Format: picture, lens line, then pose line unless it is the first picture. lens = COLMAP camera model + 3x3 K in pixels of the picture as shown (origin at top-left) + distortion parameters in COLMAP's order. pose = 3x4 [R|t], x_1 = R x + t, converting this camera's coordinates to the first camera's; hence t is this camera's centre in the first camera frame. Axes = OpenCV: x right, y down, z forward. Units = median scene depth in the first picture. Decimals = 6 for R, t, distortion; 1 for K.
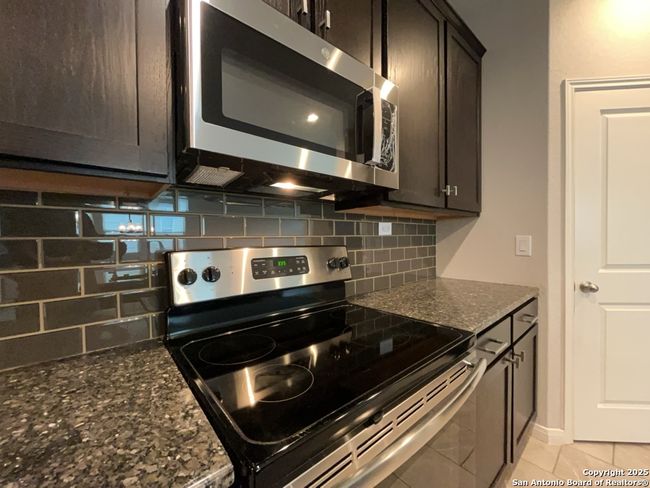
lens RADIAL K [[260.6, 0, 324.6], [0, 260.6, 243.6], [0, 0, 1]] dist [-0.002331, 0.000293]
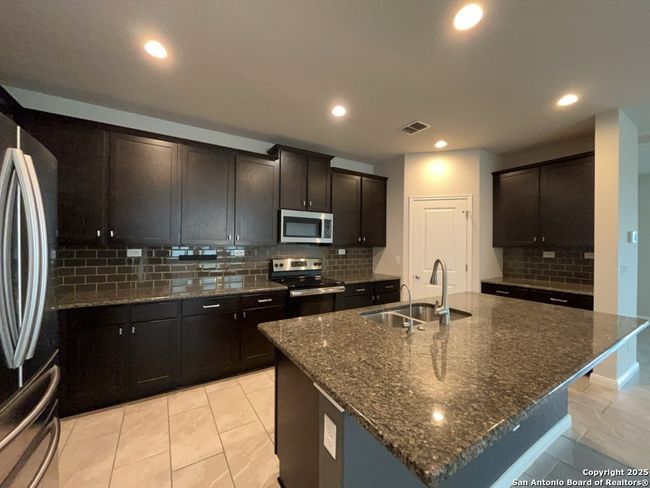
lens RADIAL K [[260.6, 0, 326.3], [0, 260.6, 245.3], [0, 0, 1]] dist [-0.002331, 0.000293]
pose [[0.989613, 0.019548, -0.142424, 0.481457], [-0.022018, 0.999633, -0.015787, -0.081795], [0.142064, 0.018759, 0.989680, -1.692090]]
